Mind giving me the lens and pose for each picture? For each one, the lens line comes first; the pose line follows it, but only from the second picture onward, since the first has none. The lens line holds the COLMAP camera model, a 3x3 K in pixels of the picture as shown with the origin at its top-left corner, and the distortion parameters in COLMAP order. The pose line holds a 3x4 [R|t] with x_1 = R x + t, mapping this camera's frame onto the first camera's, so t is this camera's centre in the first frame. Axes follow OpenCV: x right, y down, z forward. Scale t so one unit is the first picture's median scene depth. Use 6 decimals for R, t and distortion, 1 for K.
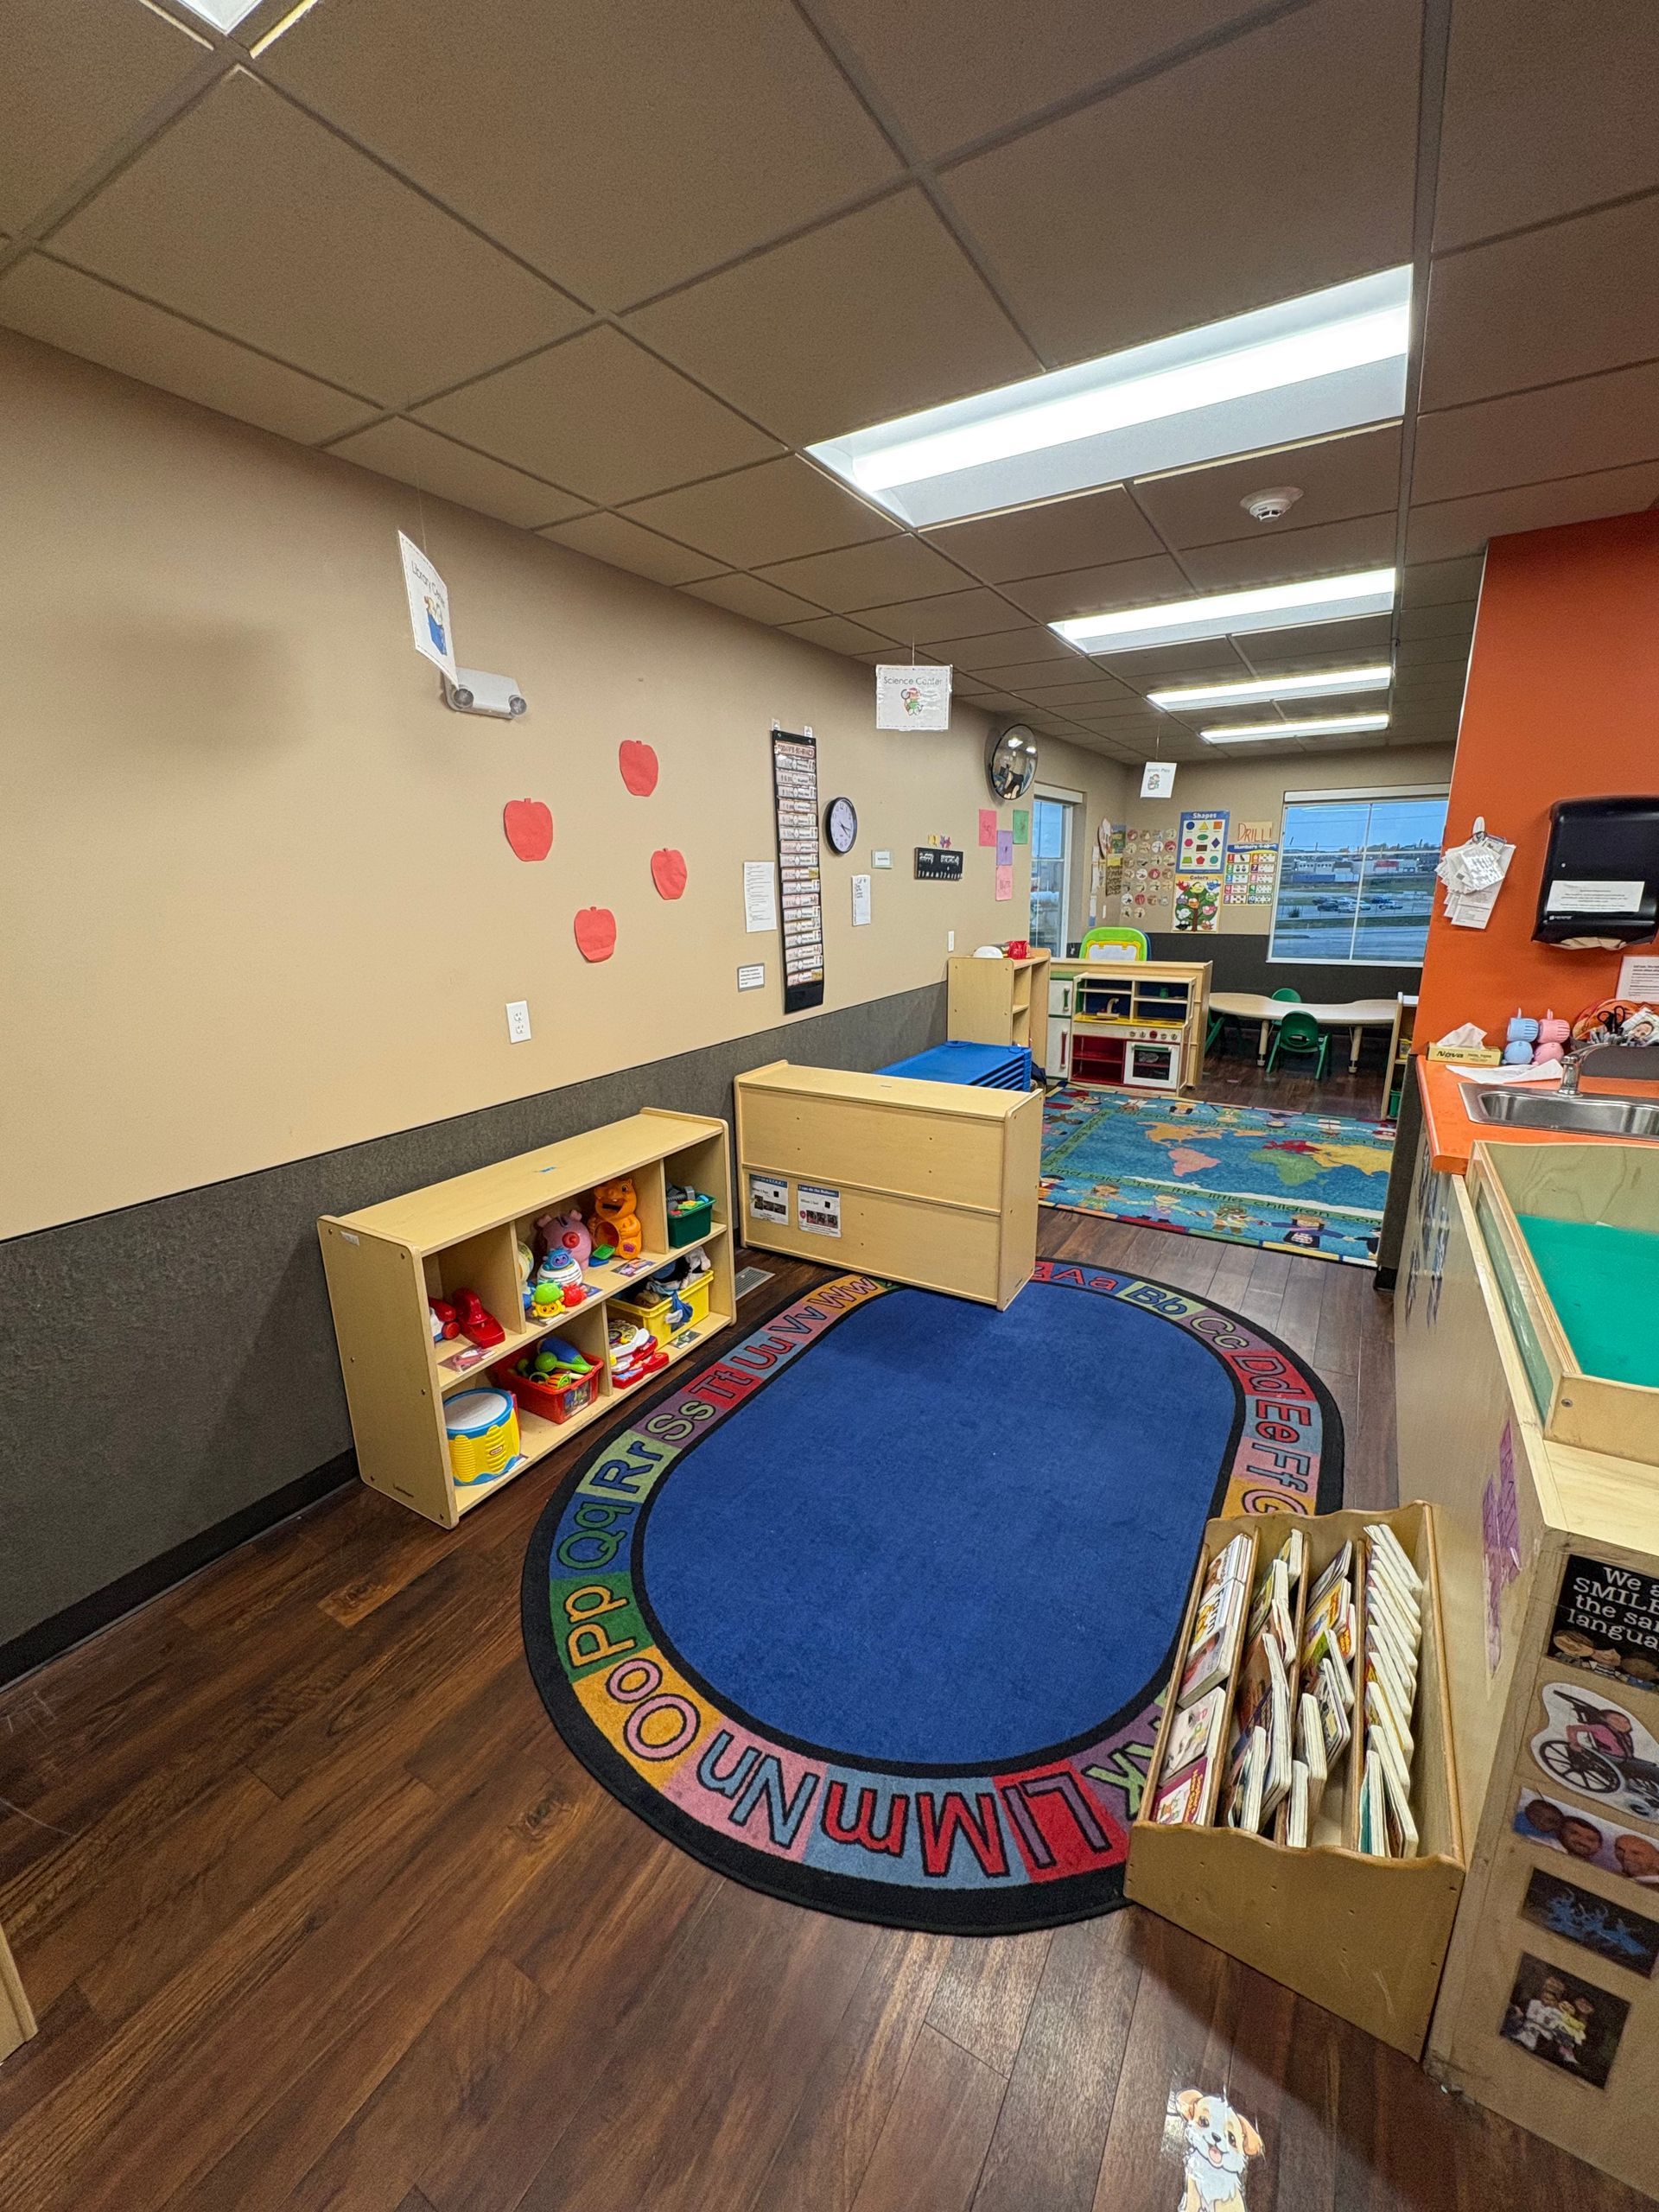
lens RADIAL K [[882.6, 0, 835.7], [0, 882.6, 1105.9], [0, 0, 1]] dist [-0.000468, 0.000022]
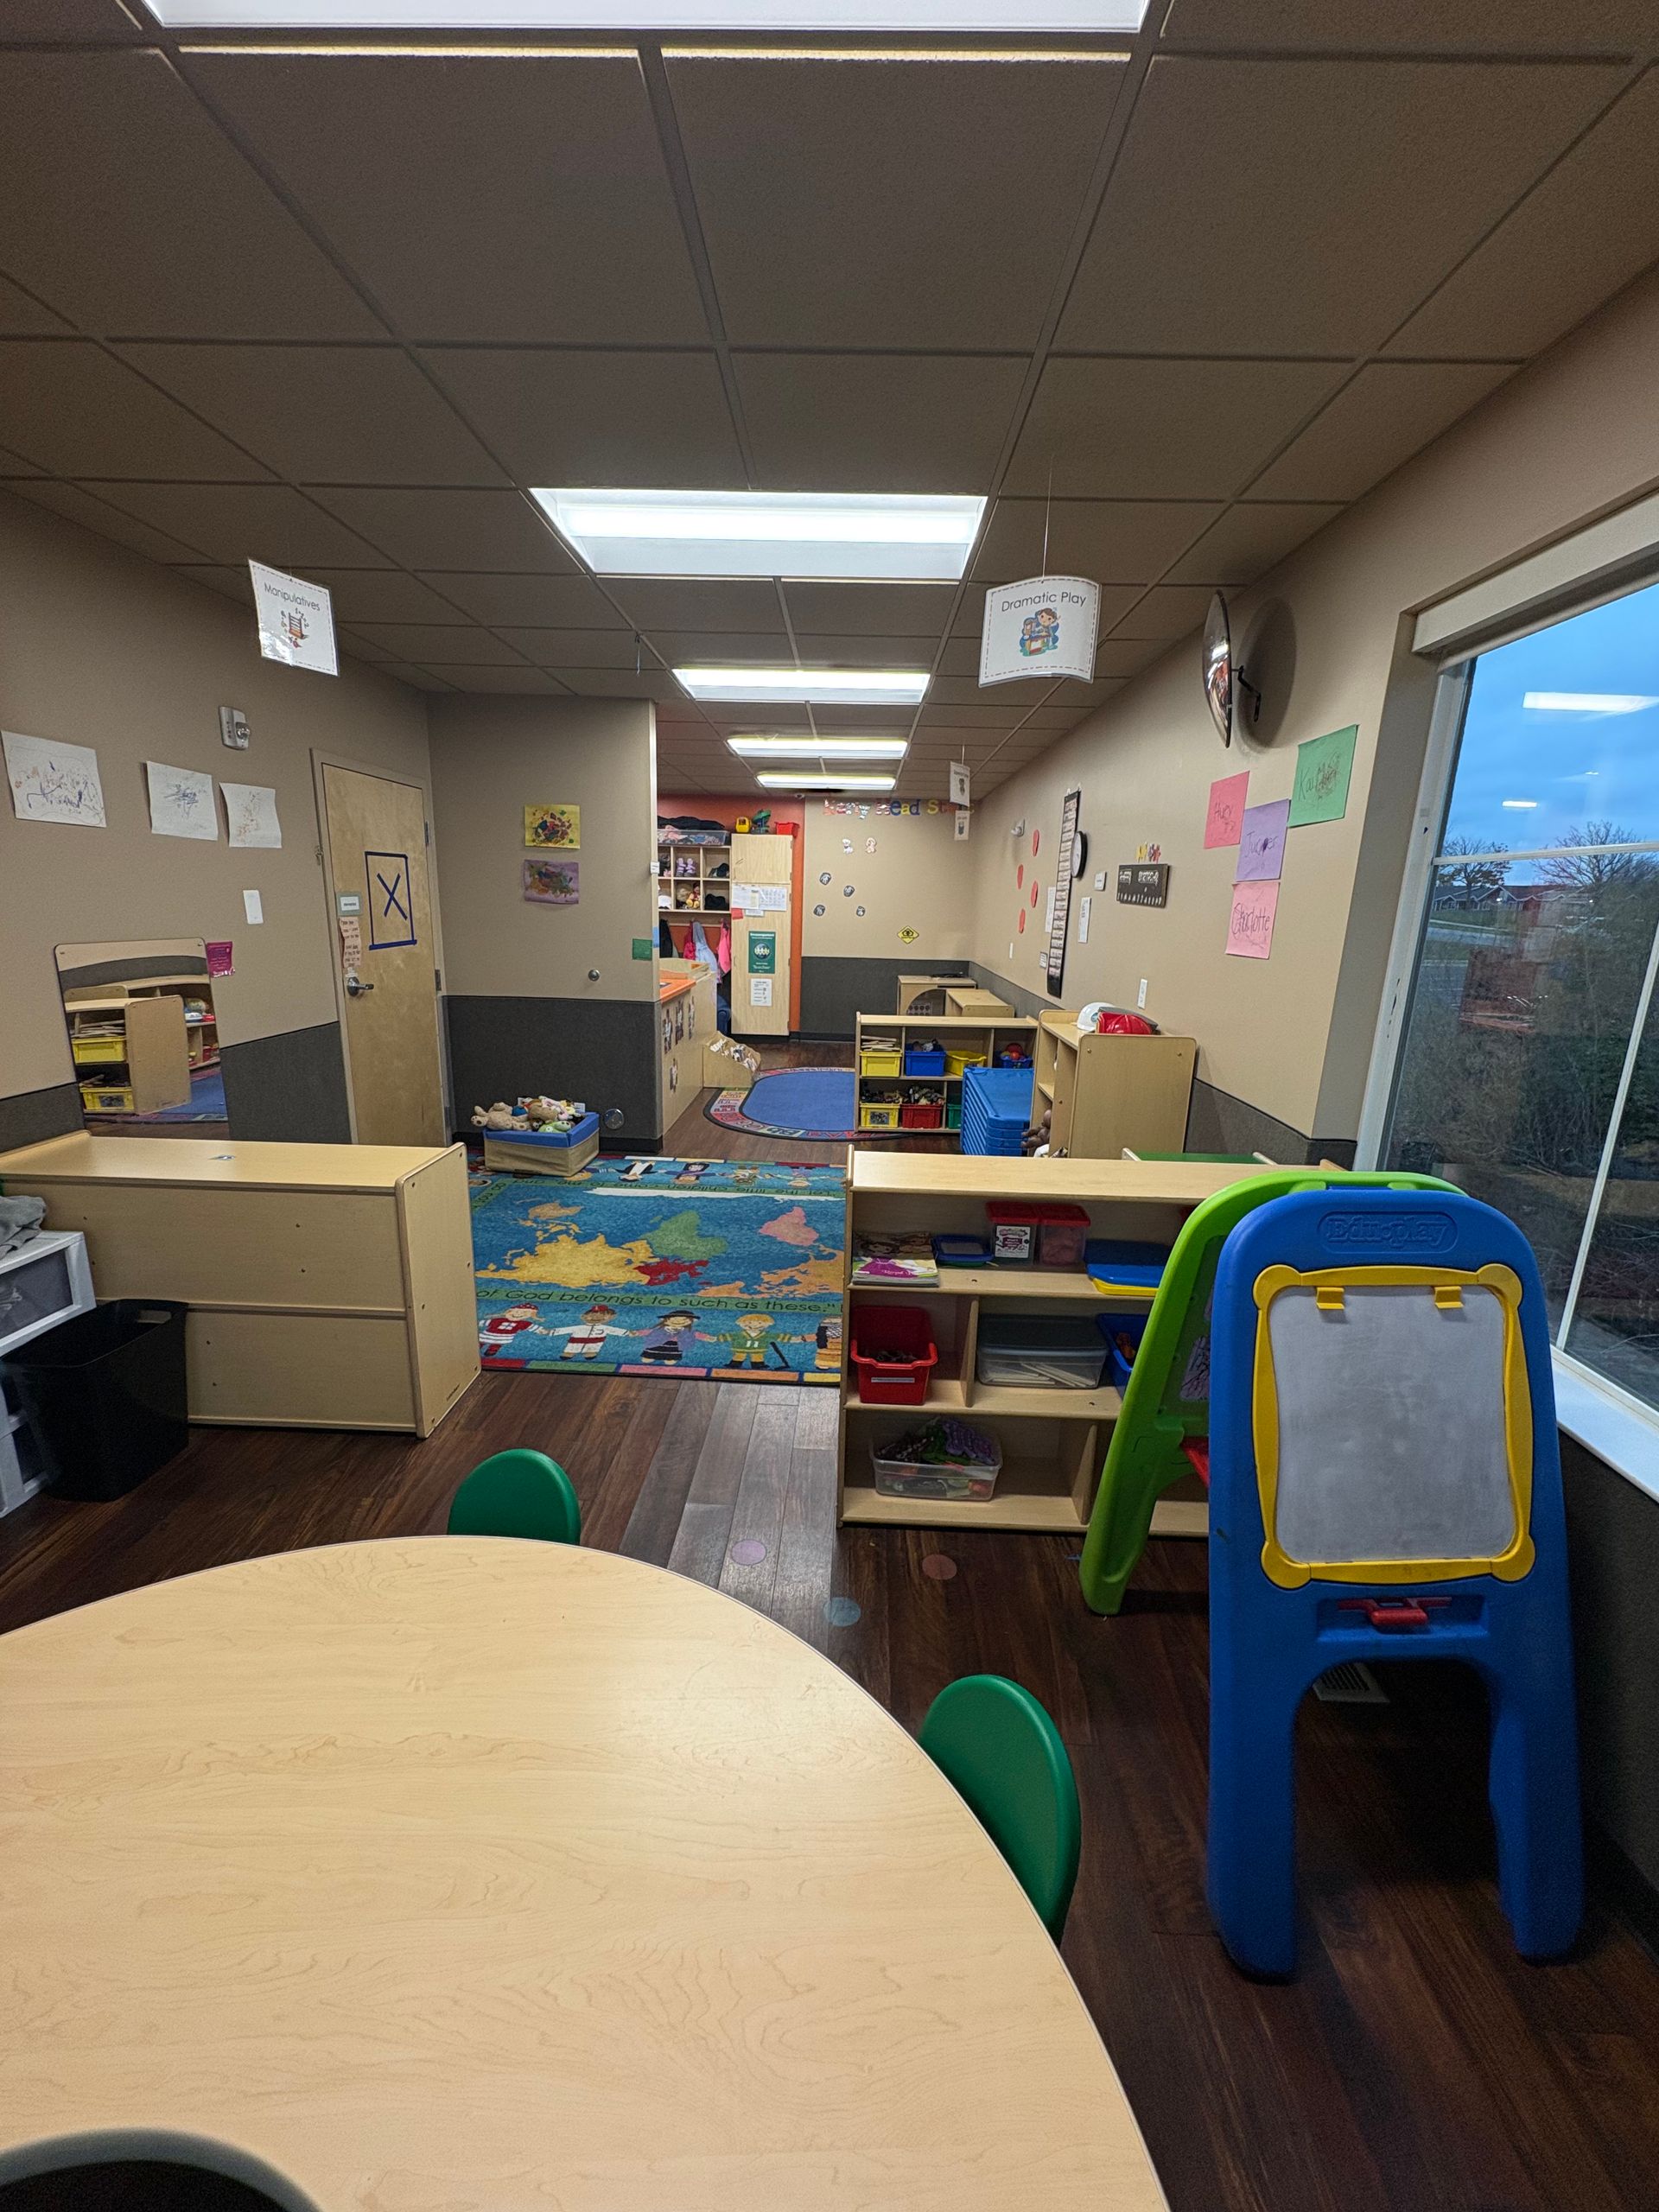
lens RADIAL K [[882.6, 0, 833.0], [0, 882.6, 1107.2], [0, 0, 1]] dist [-0.000468, 0.000022]
pose [[-0.872627, 0.107459, -0.476419, 0.804155], [-0.134754, 0.884651, 0.446357, -0.451931], [0.469429, 0.453703, -0.757489, 1.705542]]
